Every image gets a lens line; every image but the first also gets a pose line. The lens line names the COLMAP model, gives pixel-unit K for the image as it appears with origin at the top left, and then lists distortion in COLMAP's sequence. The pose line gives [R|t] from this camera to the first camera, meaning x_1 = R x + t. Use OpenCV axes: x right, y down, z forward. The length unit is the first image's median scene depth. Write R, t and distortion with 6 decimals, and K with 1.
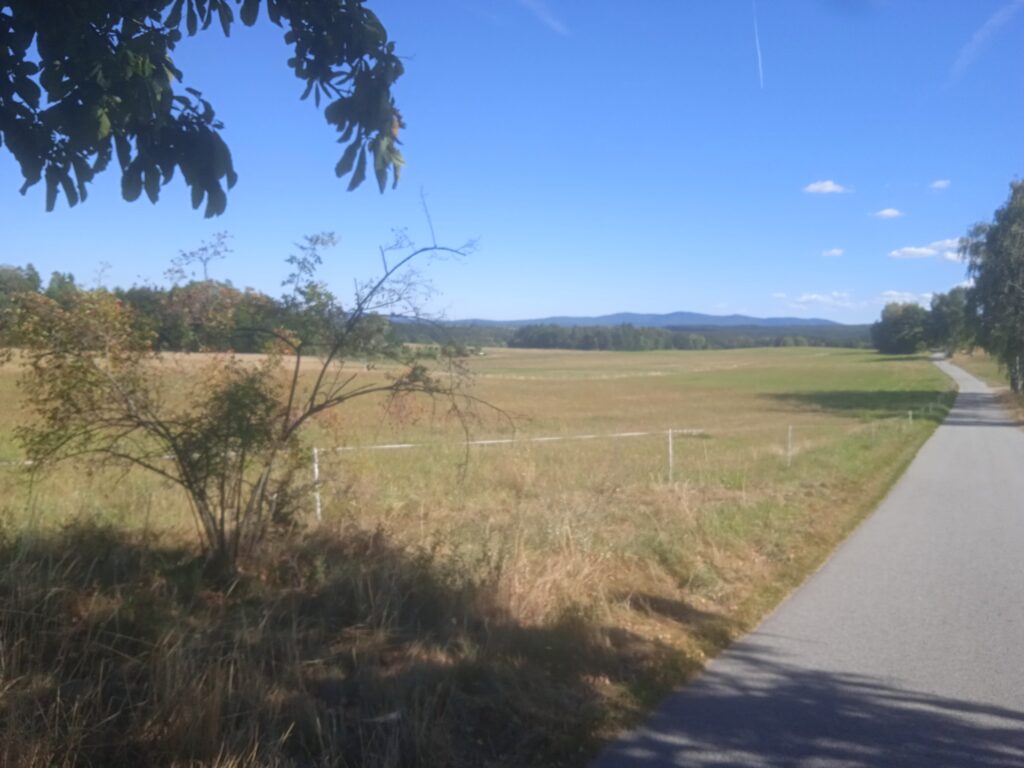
lens RADIAL K [[835.8, 0, 512.0], [0, 835.8, 384.0], [0, 0, 1]] dist [0.063066, -0.043727]
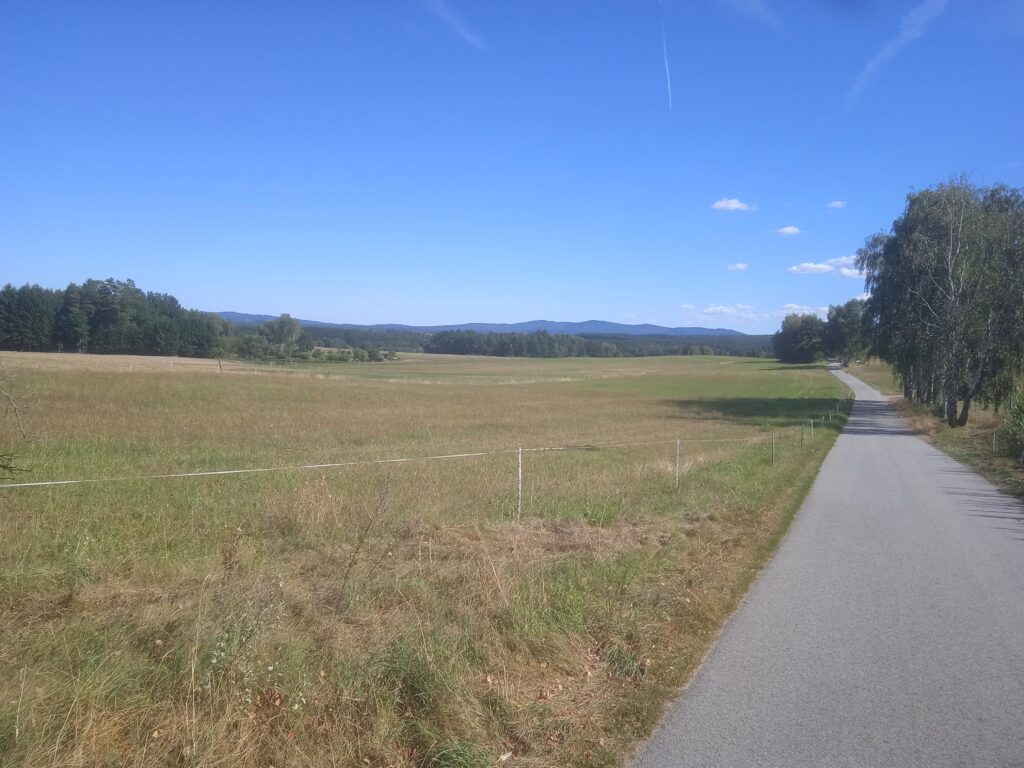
lens RADIAL K [[688.8, 0, 512.0], [0, 688.8, 384.0], [0, 0, 1]] dist [0.047335, -0.000662]
pose [[0.999043, 0.008563, 0.042890, 0.072239], [-0.008258, 0.999939, -0.007269, -0.000282], [-0.042950, 0.006908, 0.999053, 0.168721]]
